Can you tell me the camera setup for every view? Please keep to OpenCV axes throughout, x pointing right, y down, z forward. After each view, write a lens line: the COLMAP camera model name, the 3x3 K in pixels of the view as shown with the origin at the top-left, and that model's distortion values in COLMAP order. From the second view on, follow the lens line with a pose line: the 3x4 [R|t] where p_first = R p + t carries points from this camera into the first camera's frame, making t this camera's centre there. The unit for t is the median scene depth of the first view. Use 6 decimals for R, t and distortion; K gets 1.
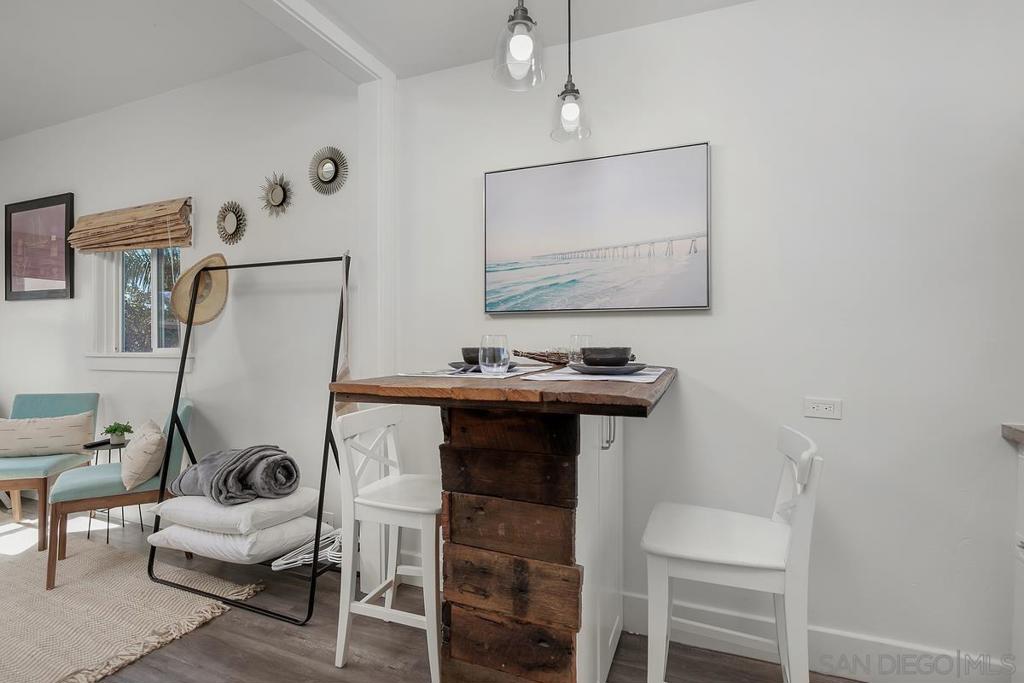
lens RADIAL K [[476.3, 0, 510.4], [0, 476.3, 342.3], [0, 0, 1]] dist [0.000114, 0.000296]
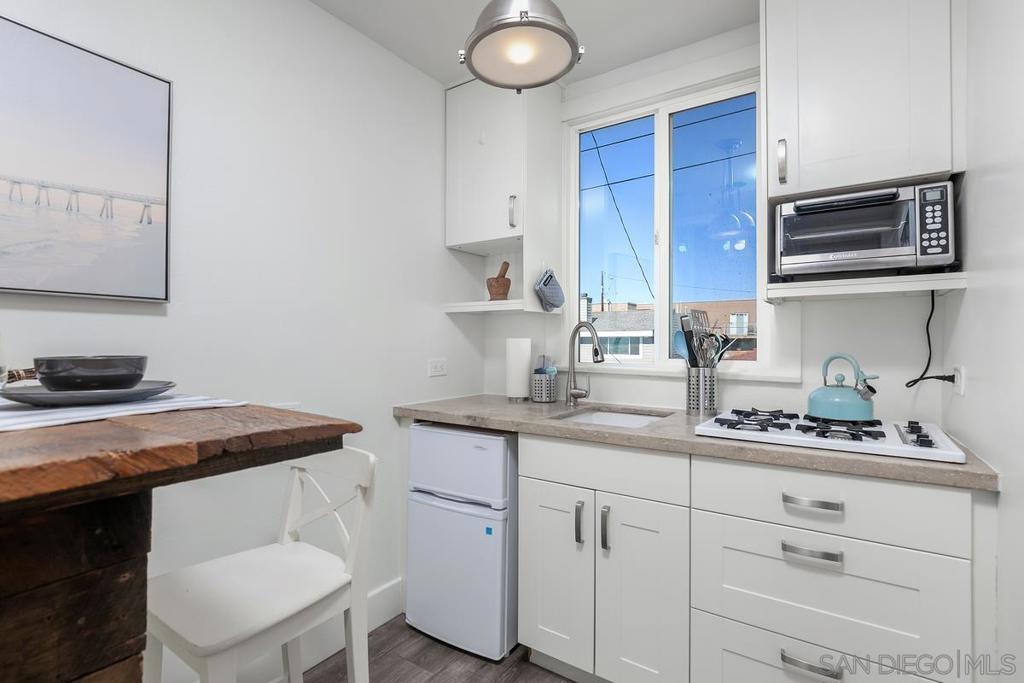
lens RADIAL K [[483.5, 0, 510.2], [0, 483.5, 339.3], [0, 0, 1]] dist [0.004625, 0.000291]
pose [[0.215463, 0.016499, 0.976373, -0.270072], [-0.004027, 0.999864, -0.016008, -0.002722], [-0.976504, -0.000482, 0.215500, 0.381594]]
